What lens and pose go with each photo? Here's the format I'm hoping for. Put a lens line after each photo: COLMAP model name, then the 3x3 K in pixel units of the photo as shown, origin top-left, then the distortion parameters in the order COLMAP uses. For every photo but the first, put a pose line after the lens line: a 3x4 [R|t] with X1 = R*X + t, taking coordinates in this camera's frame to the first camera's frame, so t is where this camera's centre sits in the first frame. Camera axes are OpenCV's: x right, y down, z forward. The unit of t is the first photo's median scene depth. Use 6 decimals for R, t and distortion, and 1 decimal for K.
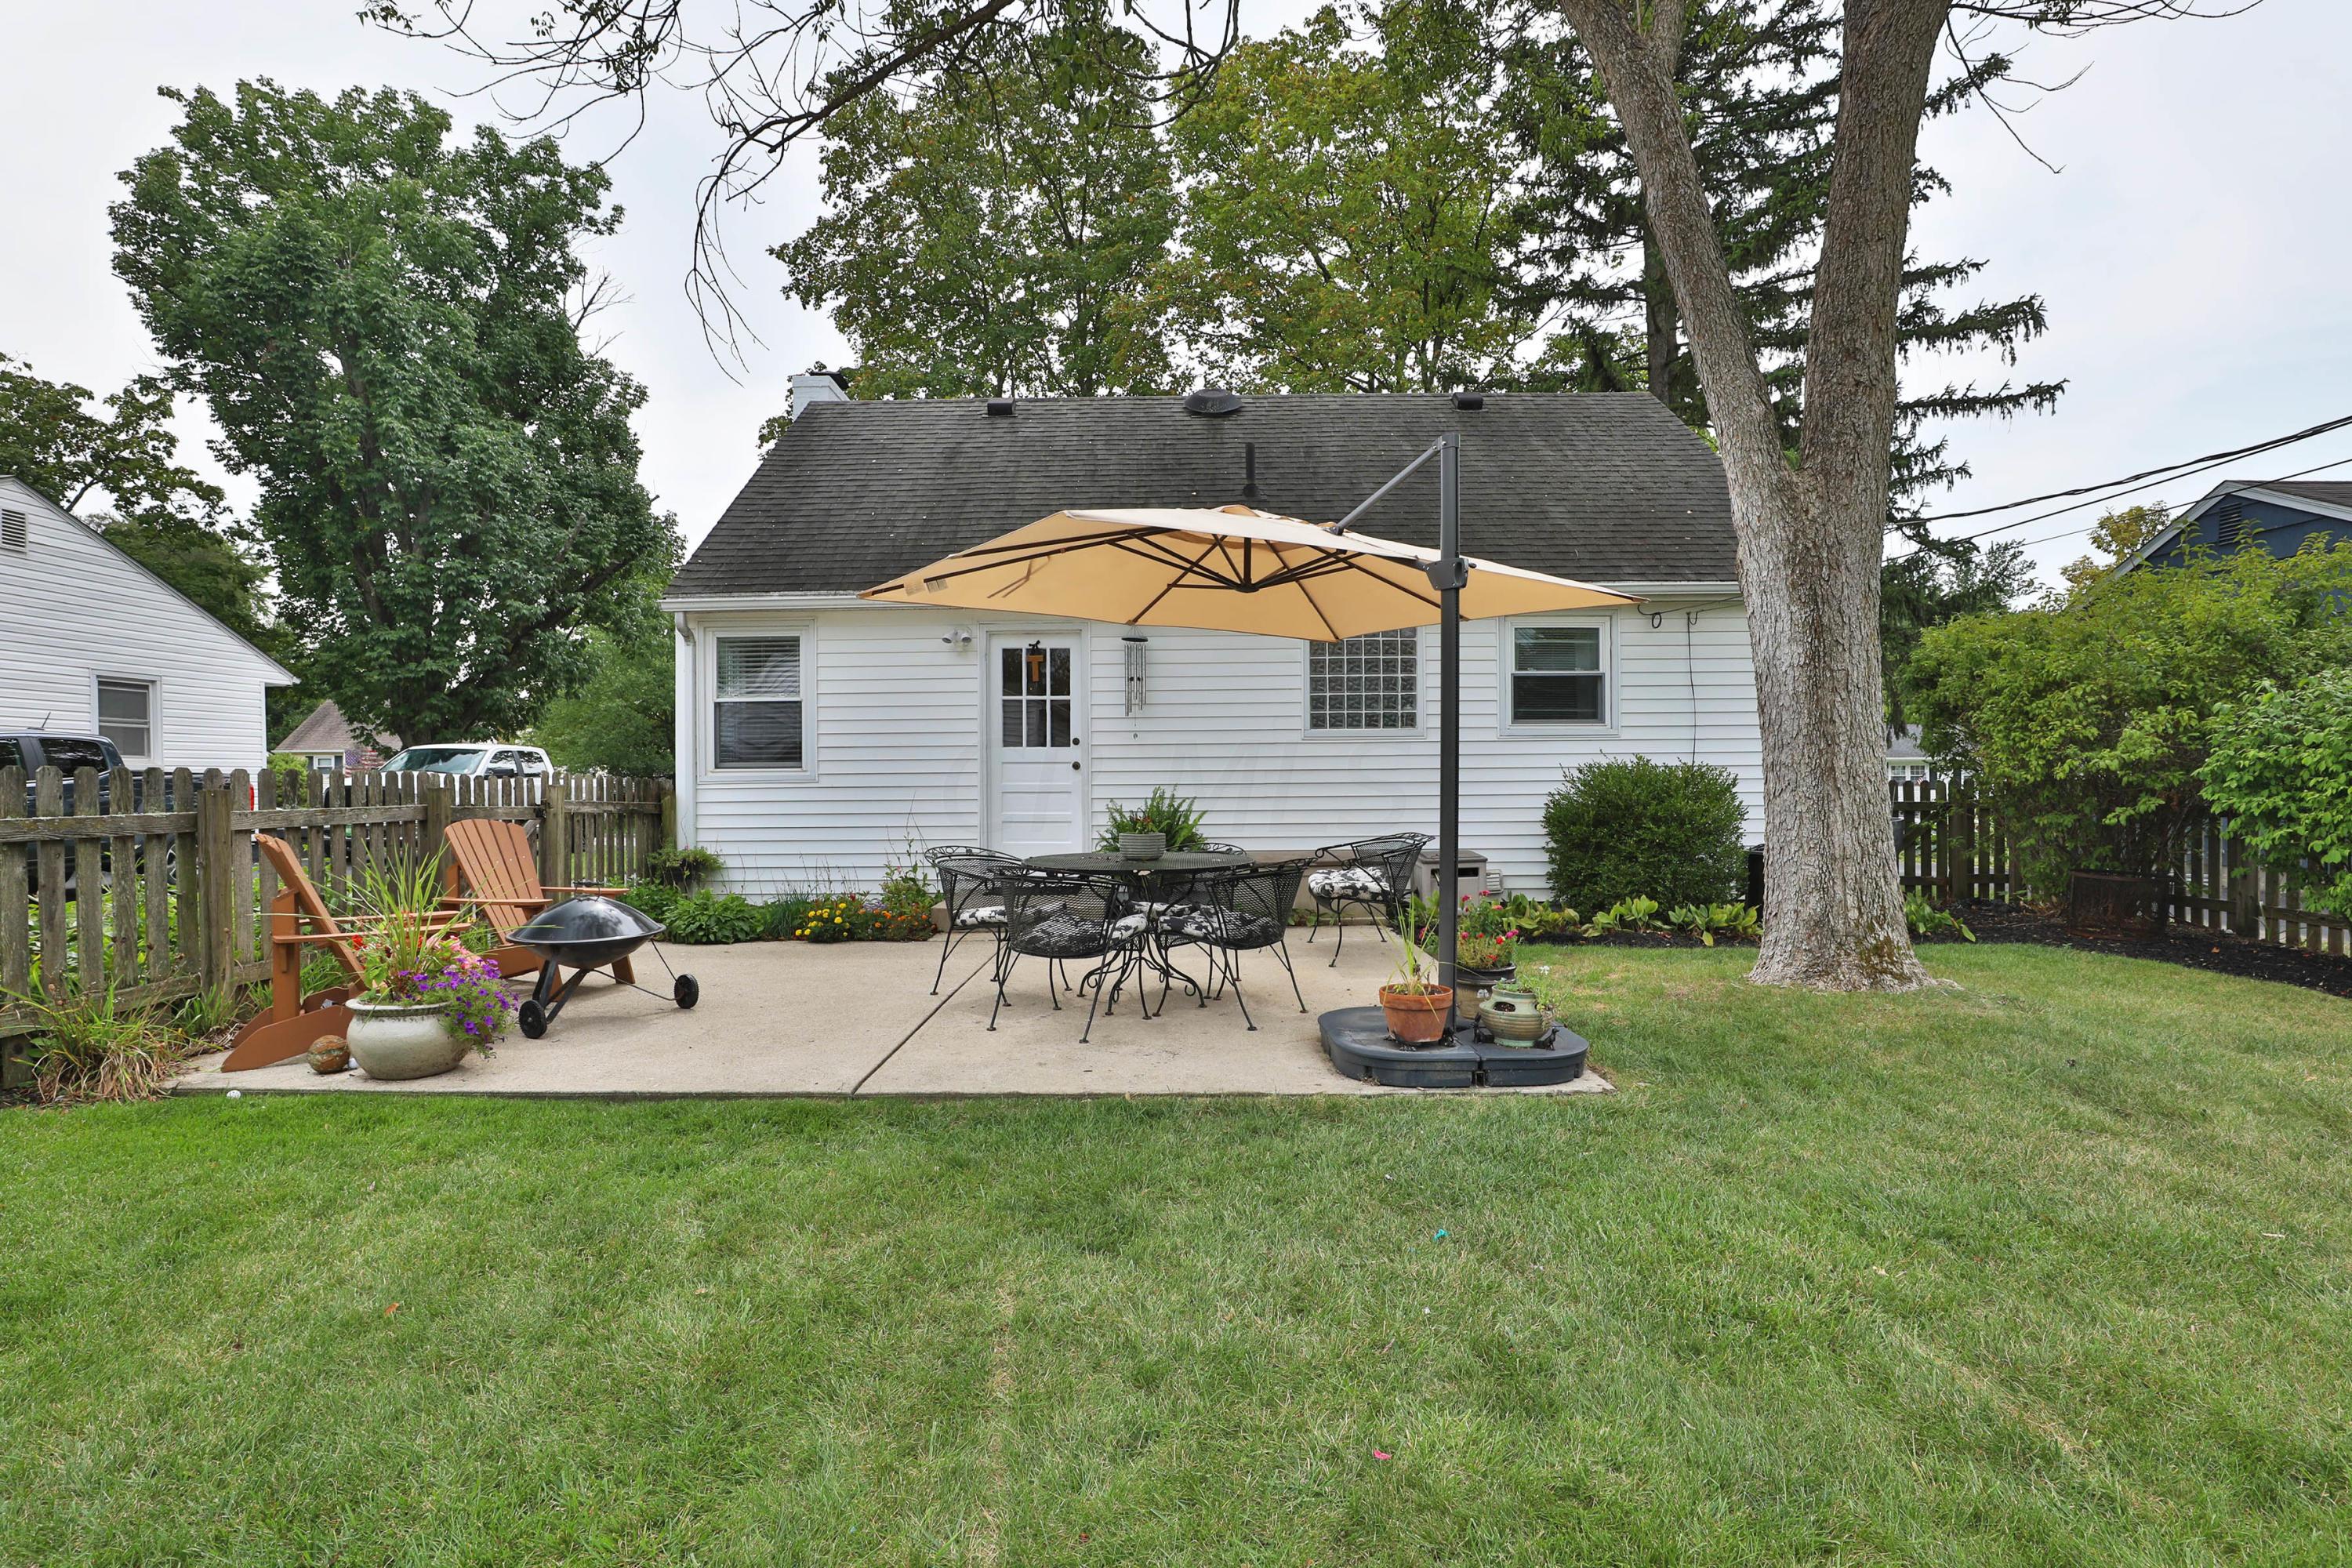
lens RADIAL K [[1125.8, 0, 1153.3], [0, 1125.8, 789.2], [0, 0, 1]] dist [-0.041817, 0.009956]
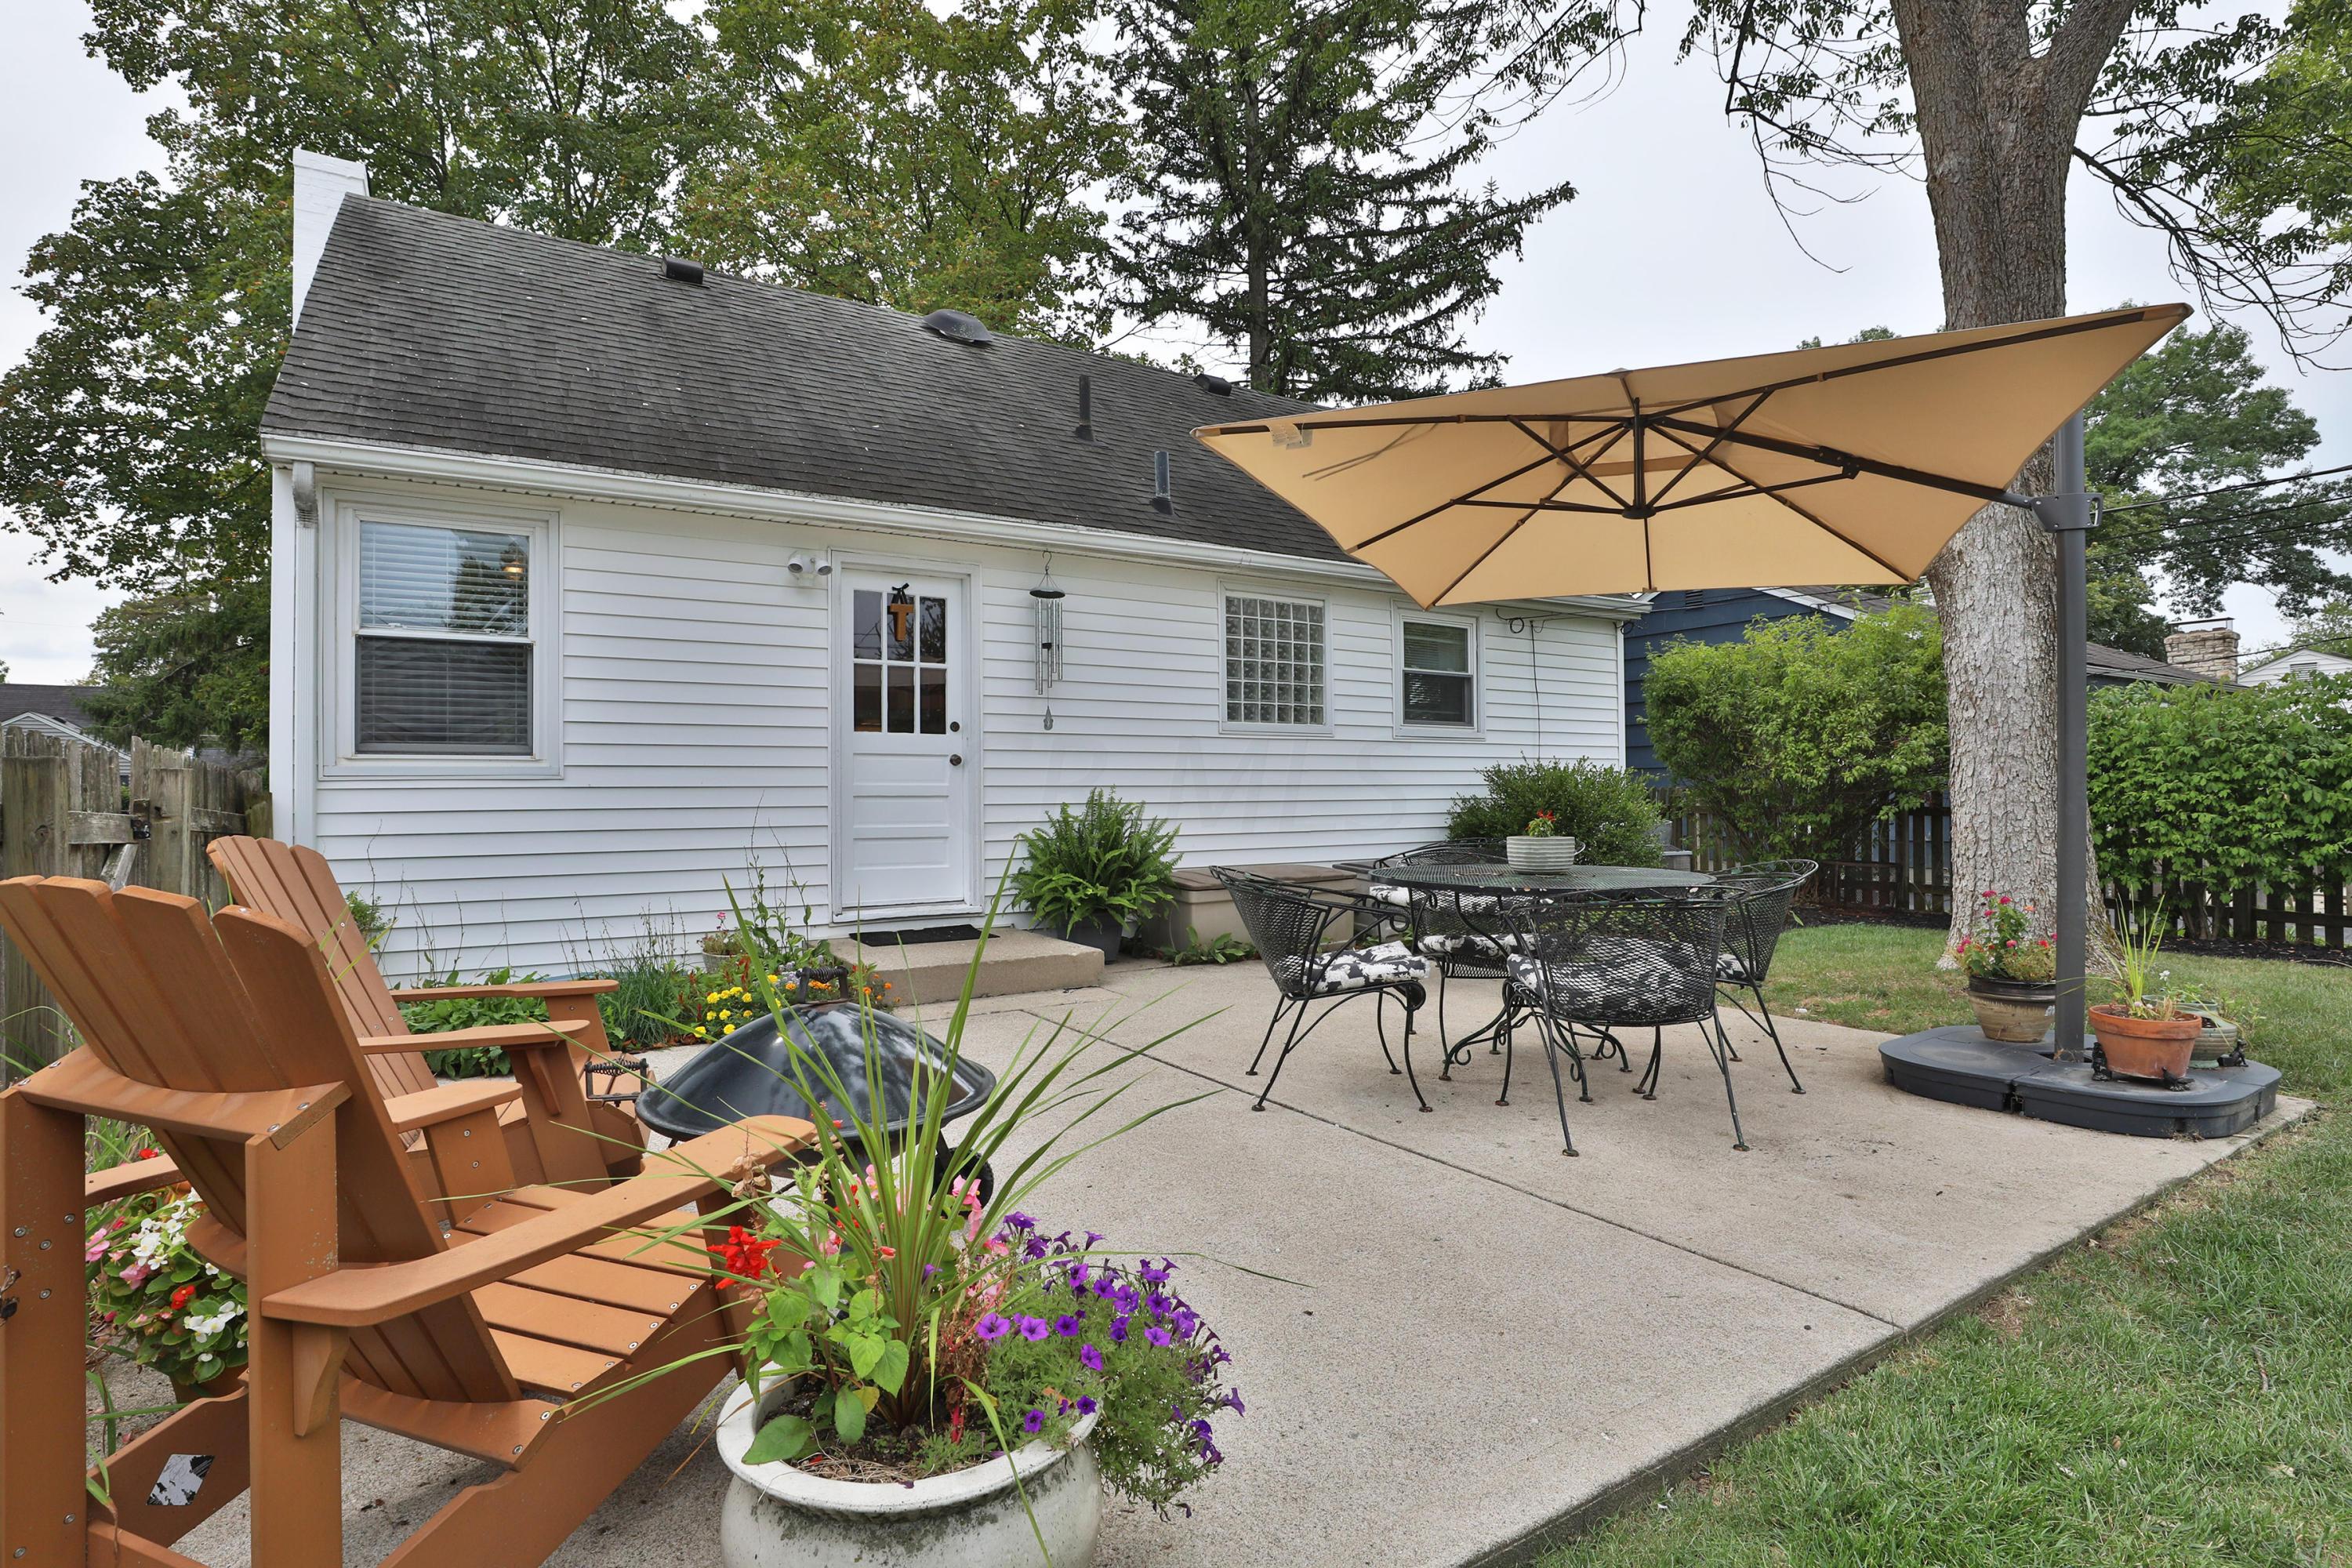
lens RADIAL K [[1125.8, 0, 1163.6], [0, 1125.8, 799.6], [0, 0, 1]] dist [-0.041817, 0.009956]
pose [[0.841601, -0.000230, 0.540099, -0.352359], [0.006249, 0.999937, -0.009311, 0.012492], [-0.540063, 0.011212, 0.841550, 0.319152]]
